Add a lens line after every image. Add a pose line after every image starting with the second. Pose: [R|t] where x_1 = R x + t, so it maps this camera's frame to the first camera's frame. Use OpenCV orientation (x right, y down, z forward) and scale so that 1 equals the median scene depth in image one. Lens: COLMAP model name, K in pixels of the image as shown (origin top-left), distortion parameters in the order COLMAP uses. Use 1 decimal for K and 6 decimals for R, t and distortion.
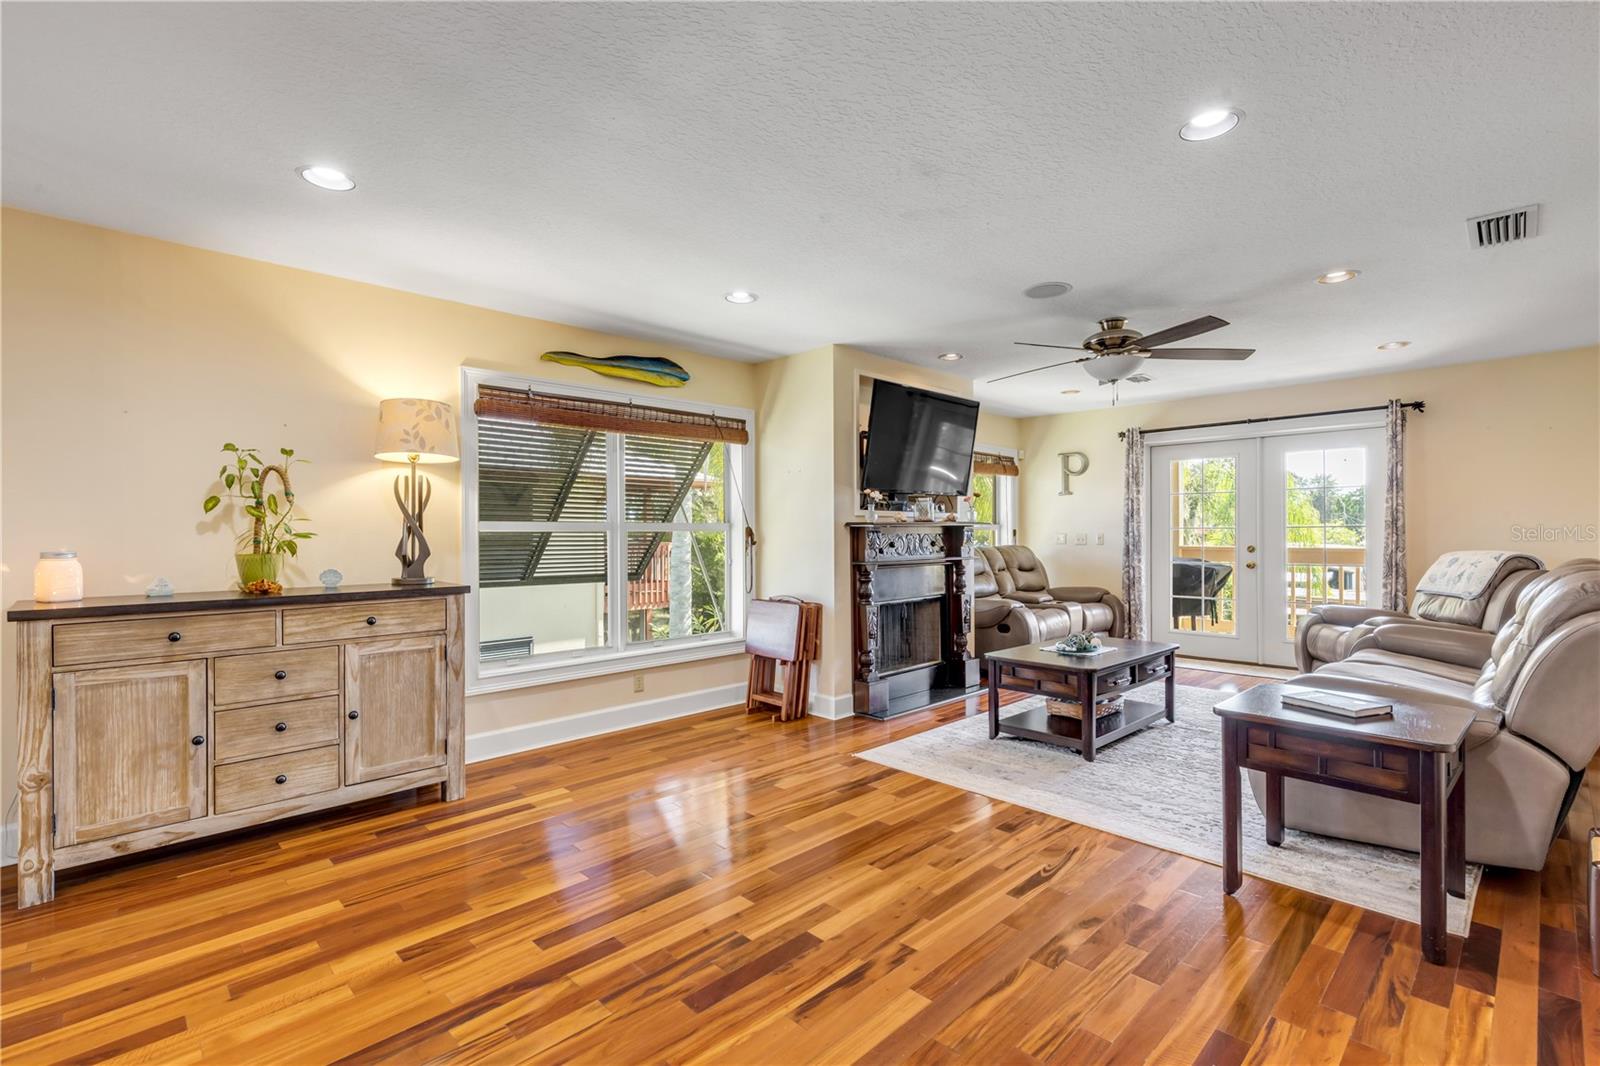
lens RADIAL K [[719.8, 0, 797.7], [0, 719.8, 534.2], [0, 0, 1]] dist [0.003450, -0.001502]
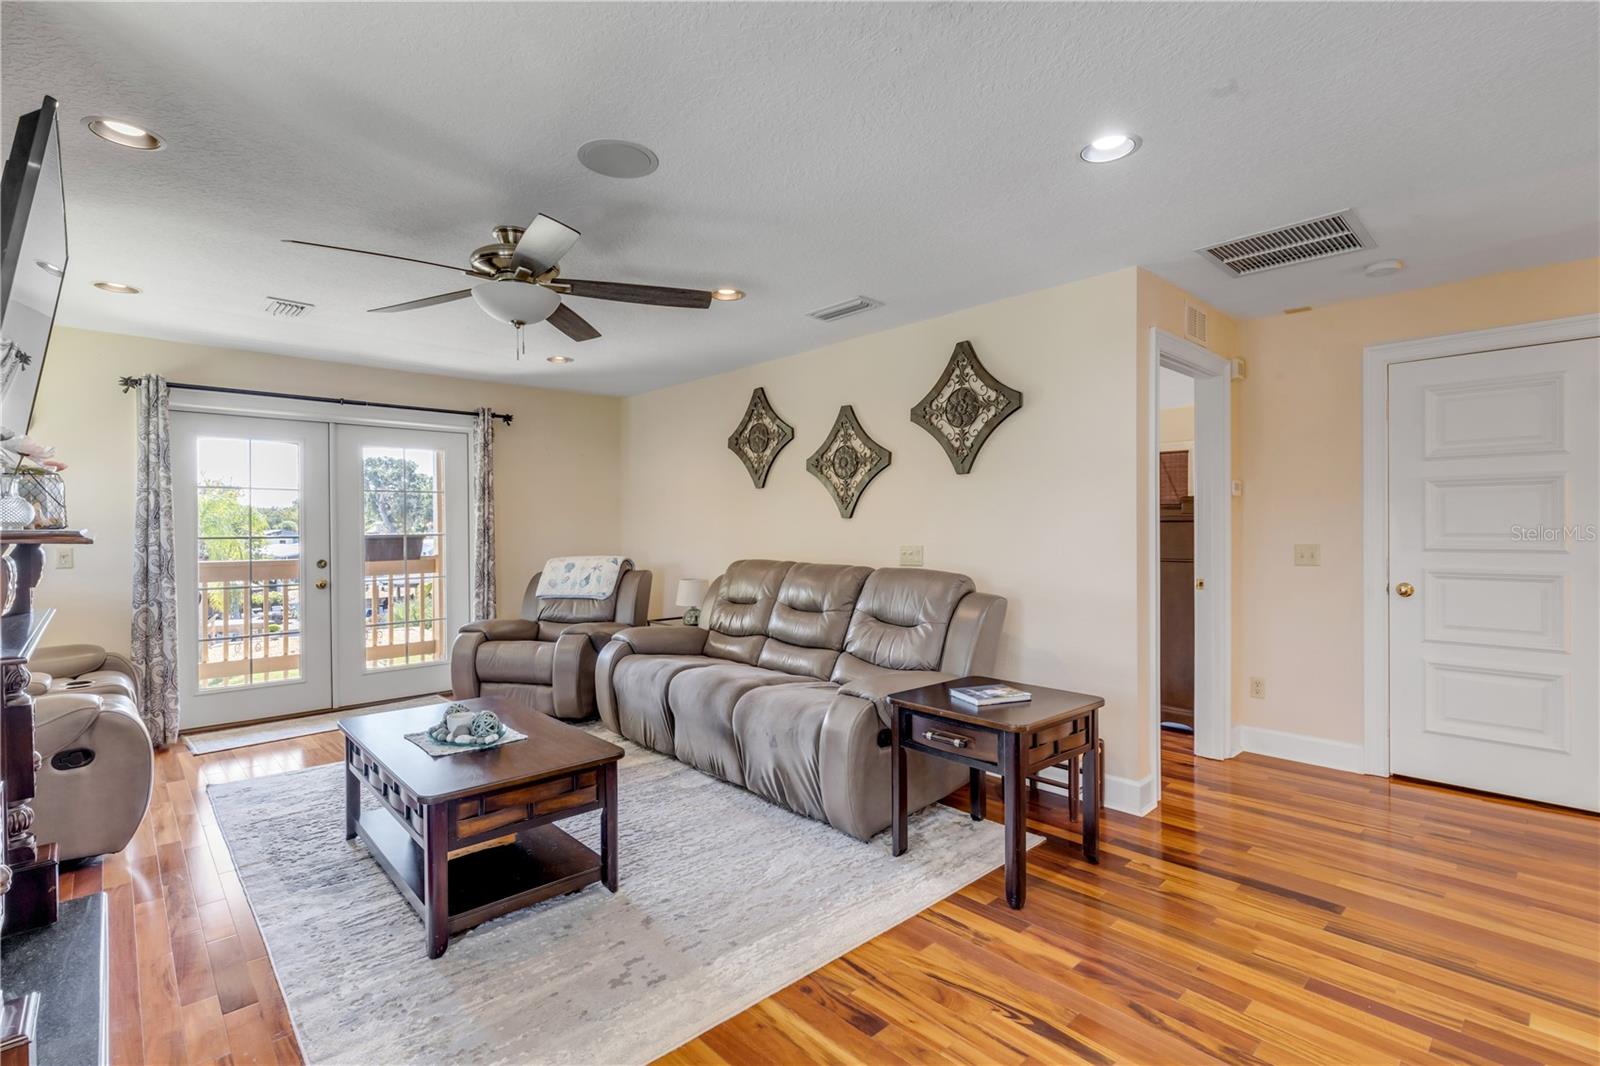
lens RADIAL K [[737.4, 0, 796.0], [0, 737.4, 530.9], [0, 0, 1]] dist [0.005240, -0.000983]
pose [[0.023434, 0.001035, 0.999725, -0.220317], [0.008517, 0.999963, -0.001235, -0.013598], [-0.999689, 0.008544, 0.023424, 0.646280]]
